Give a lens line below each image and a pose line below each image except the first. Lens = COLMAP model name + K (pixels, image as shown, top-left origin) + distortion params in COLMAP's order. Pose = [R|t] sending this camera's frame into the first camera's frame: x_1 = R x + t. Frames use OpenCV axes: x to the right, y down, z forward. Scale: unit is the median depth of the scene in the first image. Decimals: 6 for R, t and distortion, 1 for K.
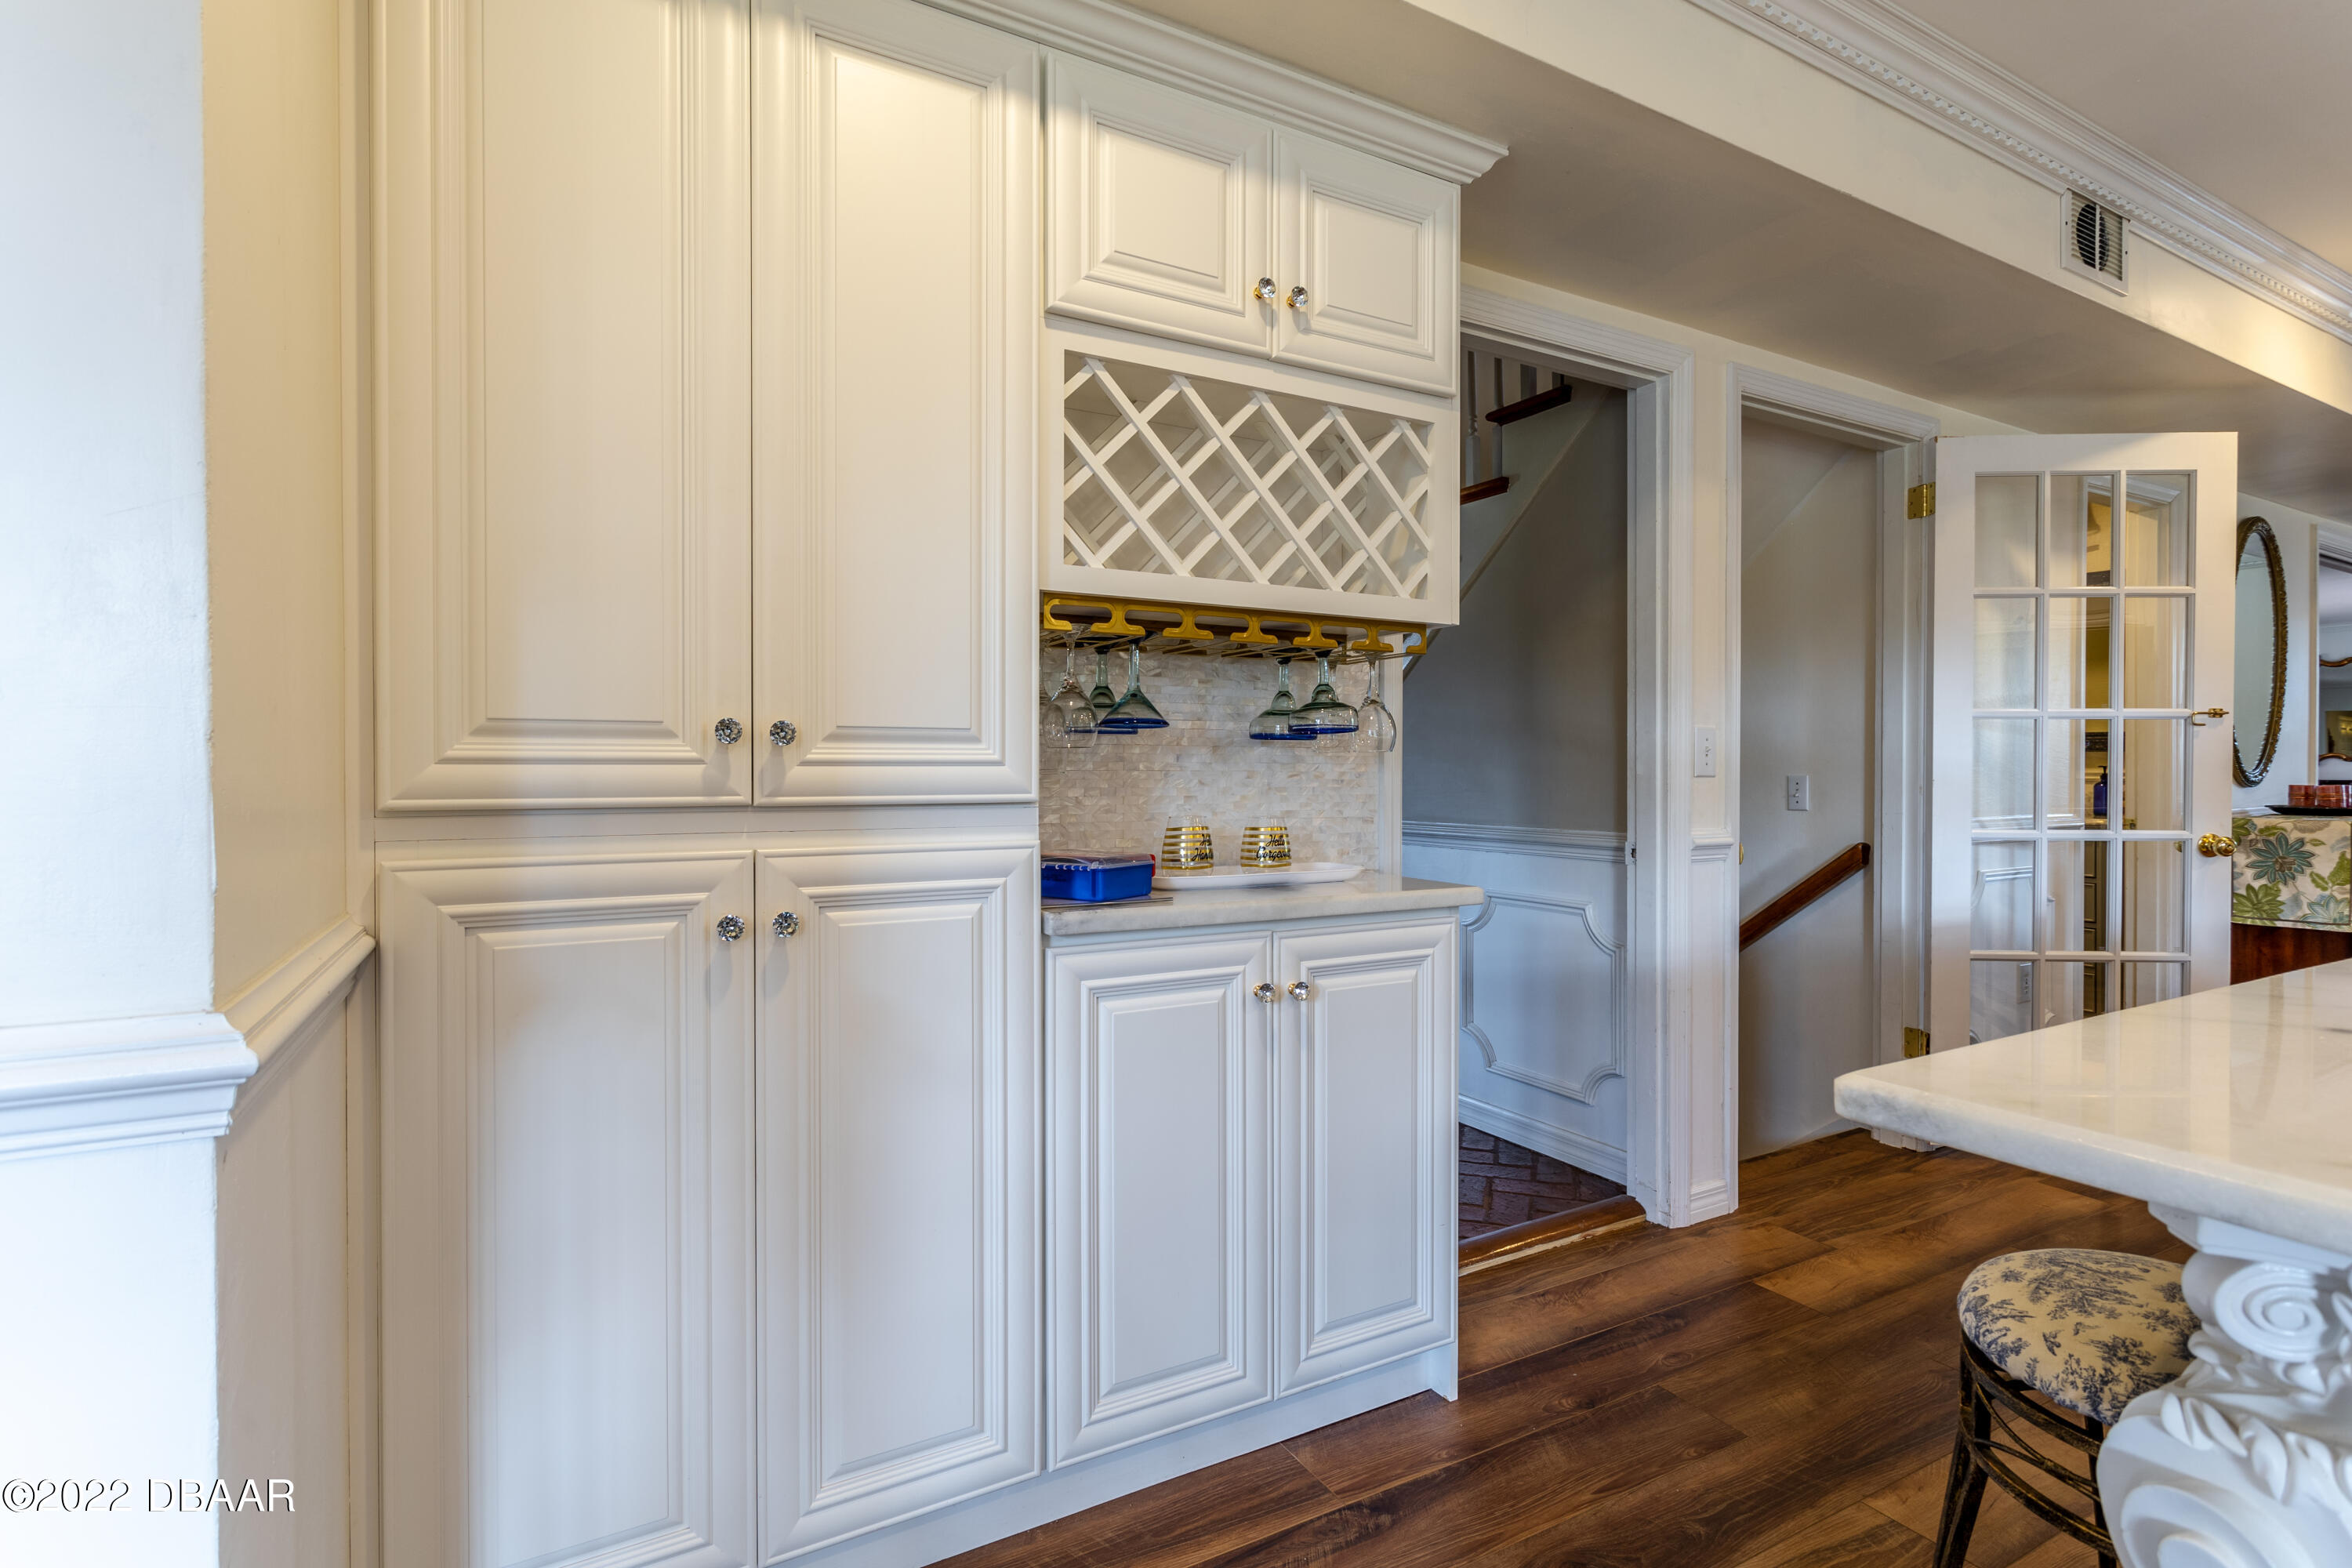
lens RADIAL K [[1117.6, 0, 1174.2], [0, 1117.6, 777.5], [0, 0, 1]] dist [-0.001112, 0.001537]
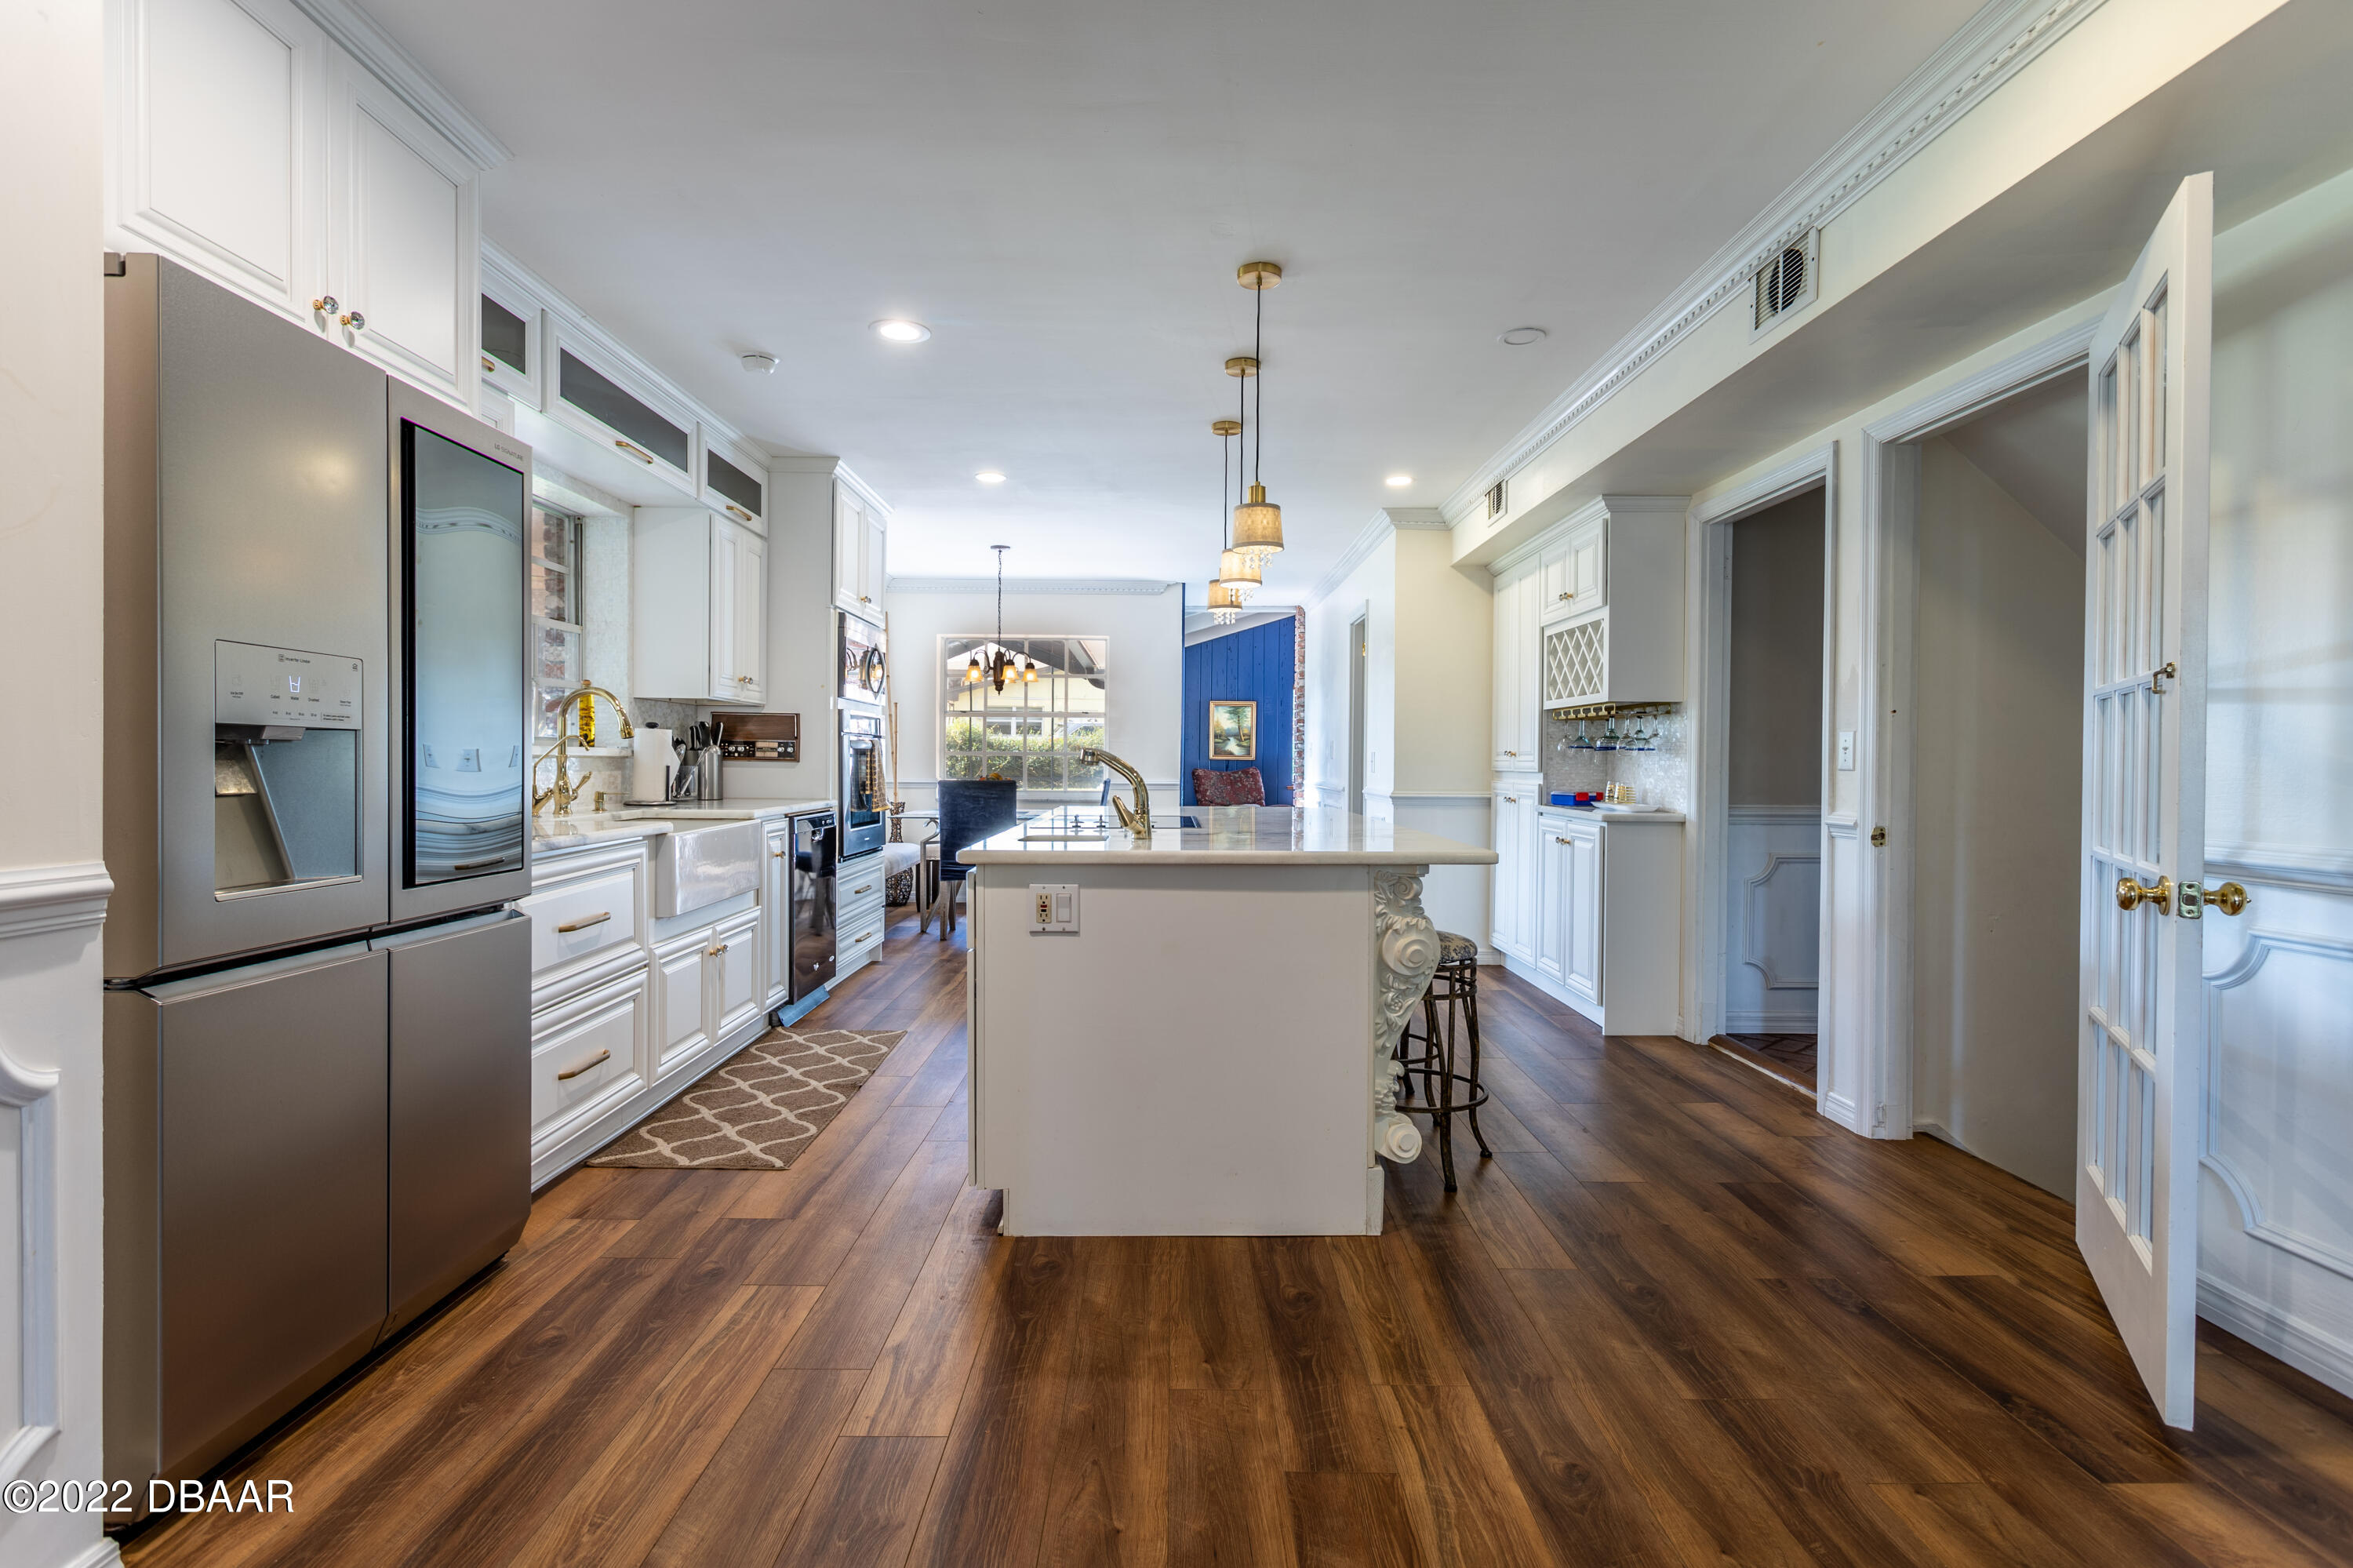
lens RADIAL K [[1118.1, 0, 1180.2], [0, 1118.1, 777.8], [0, 0, 1]] dist [-0.001112, 0.001537]
pose [[-0.480854, 0.007260, -0.876771, 1.810963], [-0.012236, 0.999813, 0.014990, 0.008188], [0.876715, 0.017936, -0.480675, 0.906809]]
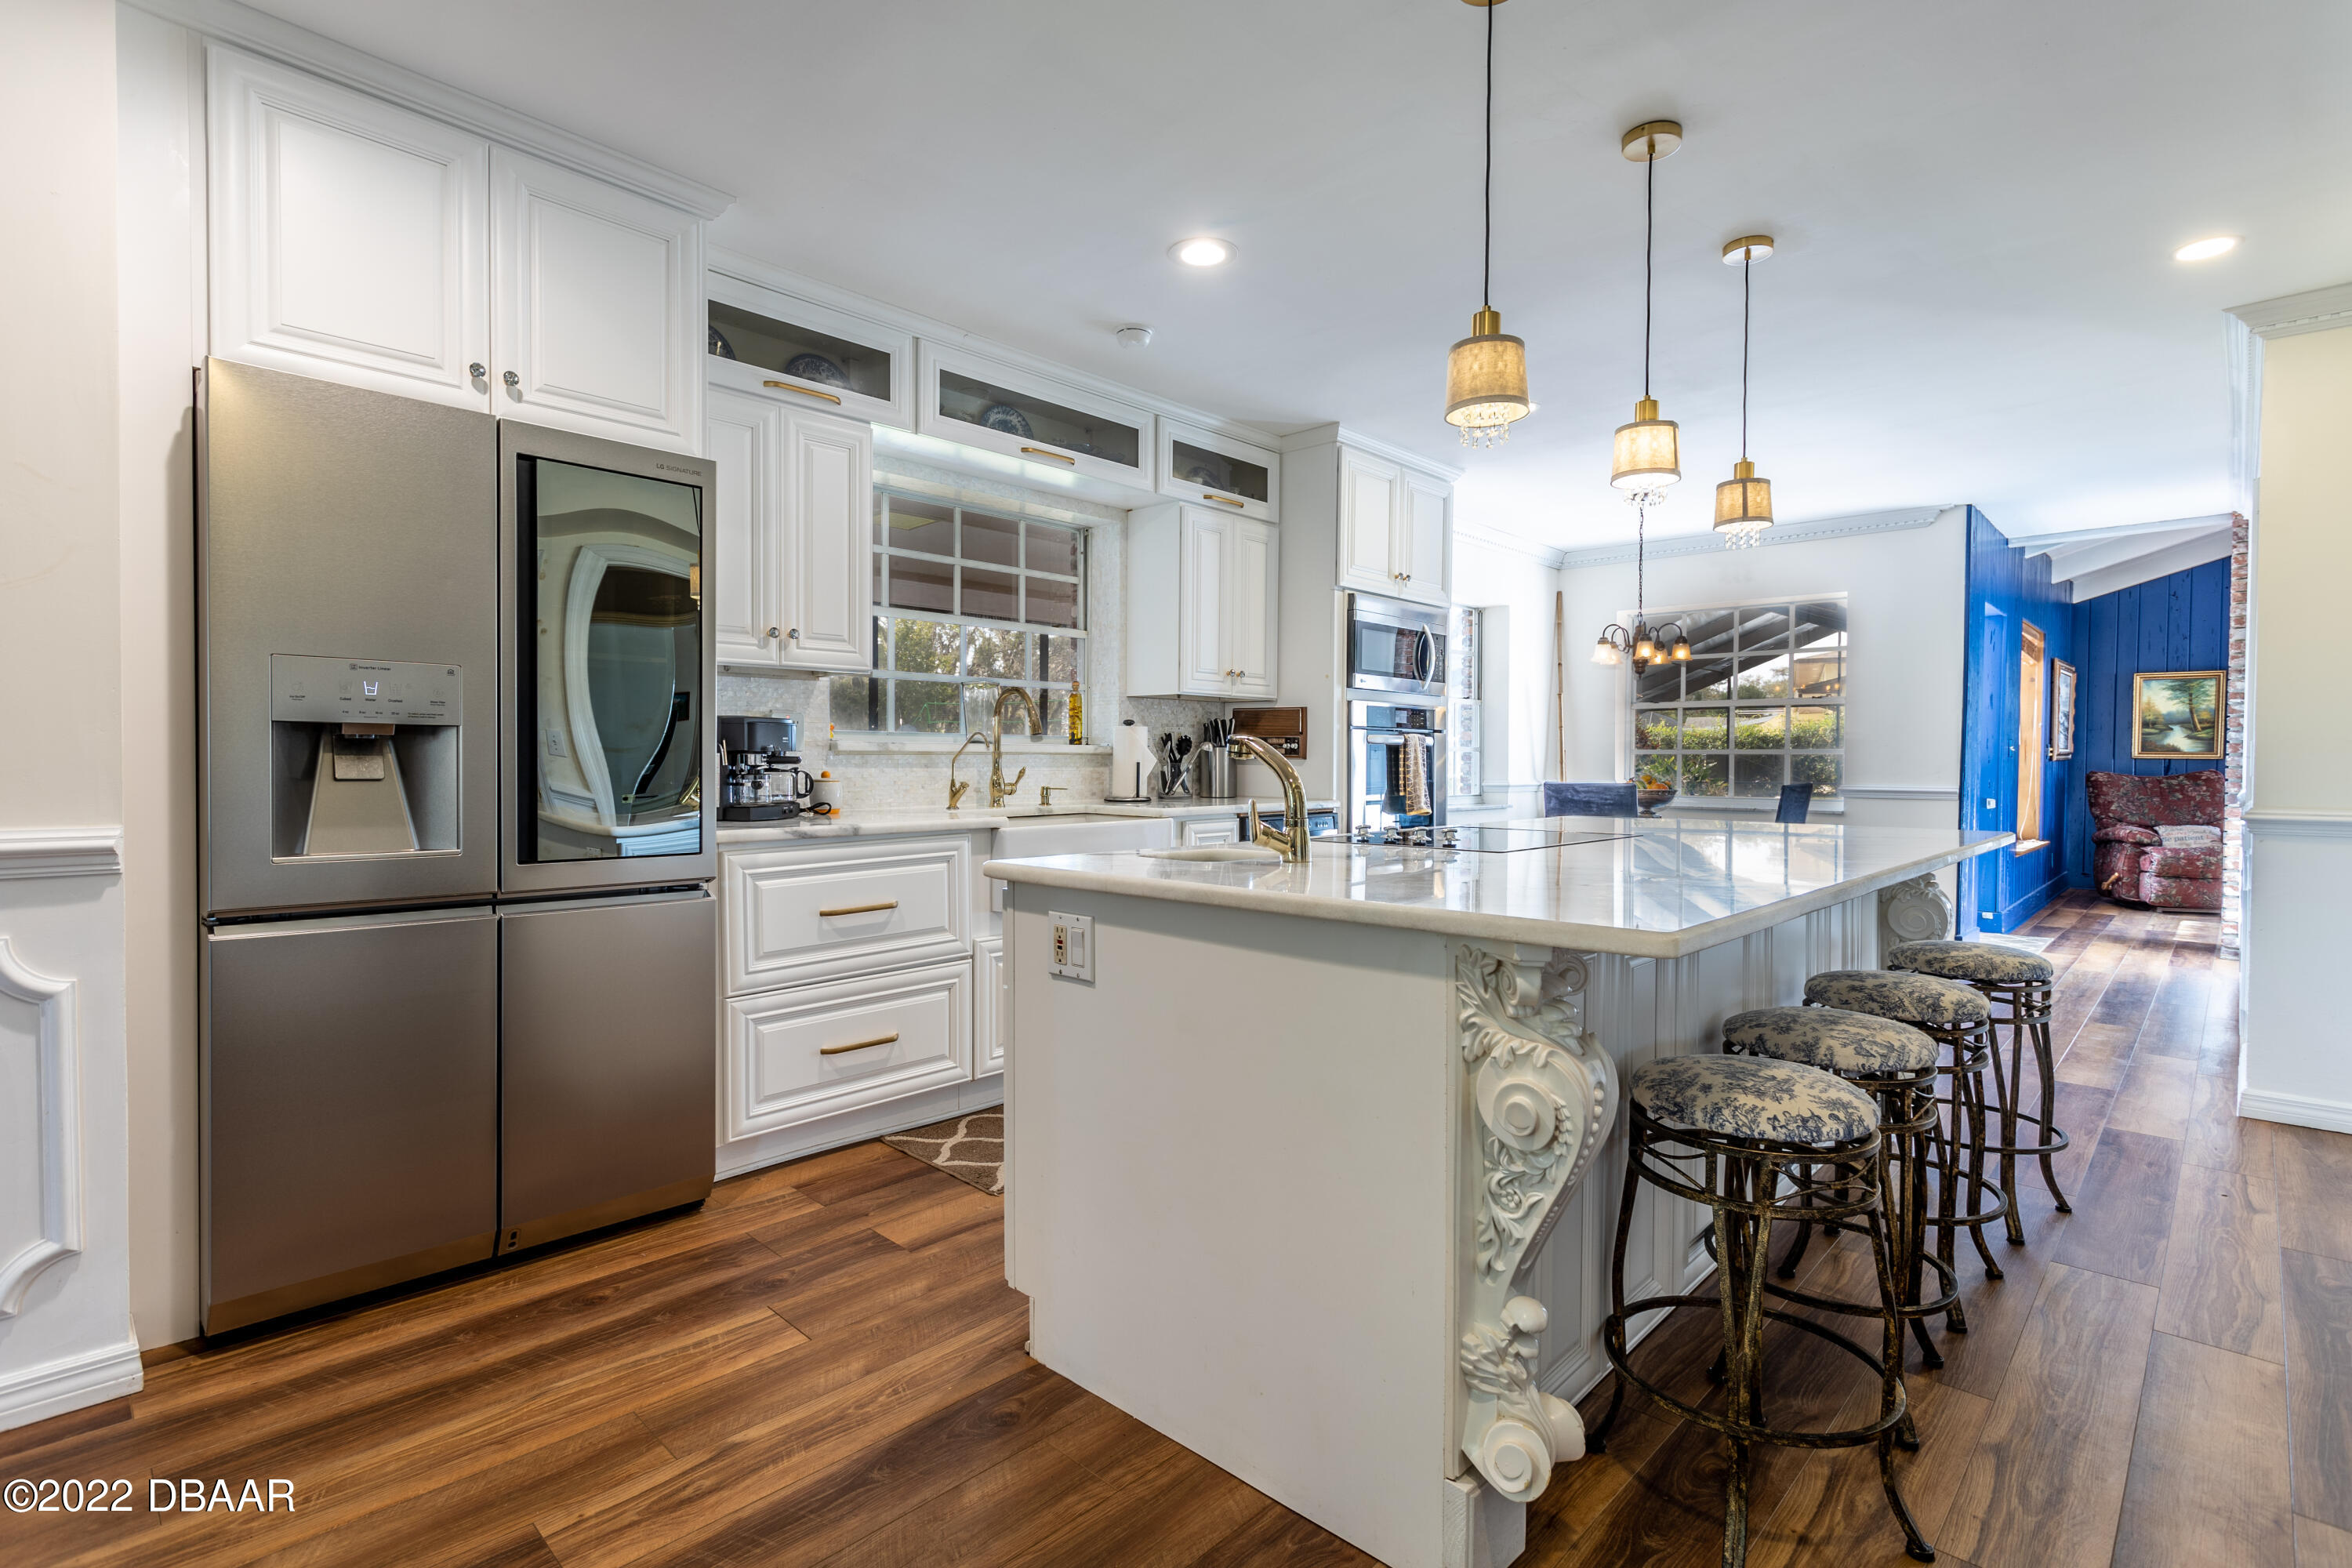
lens RADIAL K [[1117.6, 0, 1175.0], [0, 1117.6, 782.3], [0, 0, 1]] dist [-0.001112, 0.001537]
pose [[-0.957767, -0.000743, -0.287543, 1.203652], [-0.008245, 0.999656, 0.024878, 0.011614], [0.287426, 0.026198, -0.957445, 1.049661]]
